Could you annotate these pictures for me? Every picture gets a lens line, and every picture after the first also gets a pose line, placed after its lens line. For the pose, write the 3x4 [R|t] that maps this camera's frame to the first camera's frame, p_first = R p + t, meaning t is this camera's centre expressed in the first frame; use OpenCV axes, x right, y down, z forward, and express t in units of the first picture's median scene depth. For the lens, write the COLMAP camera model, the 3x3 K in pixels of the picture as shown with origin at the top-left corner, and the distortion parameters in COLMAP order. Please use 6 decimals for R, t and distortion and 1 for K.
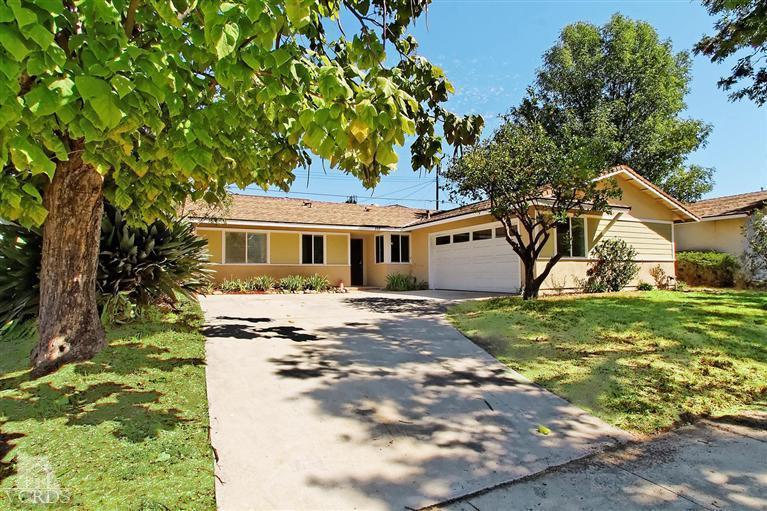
lens RADIAL K [[350.1, 0, 399.1], [0, 350.1, 258.5], [0, 0, 1]] dist [-0.000861, -0.000071]
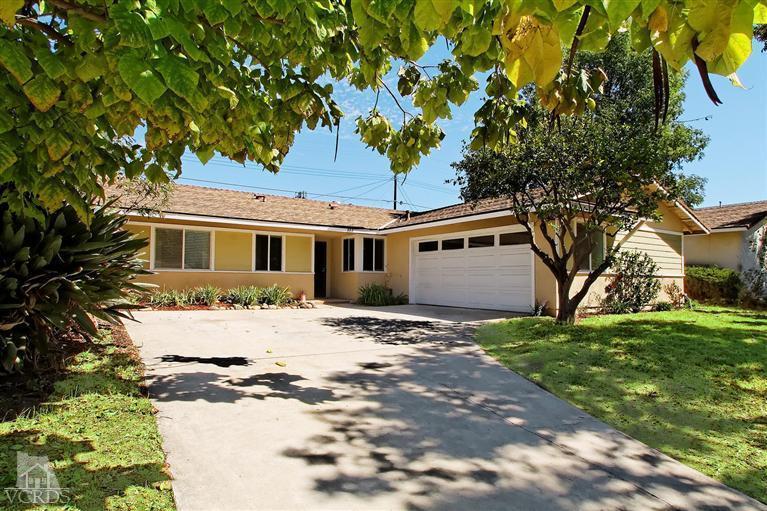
lens RADIAL K [[379.8, 0, 393.0], [0, 379.8, 265.8], [0, 0, 1]] dist [0.000436, 0.000690]
pose [[0.991975, 0.021000, 0.124681, -0.088456], [-0.021576, 0.999762, 0.003277, -0.007516], [-0.124583, -0.005941, 0.992191, 0.115573]]
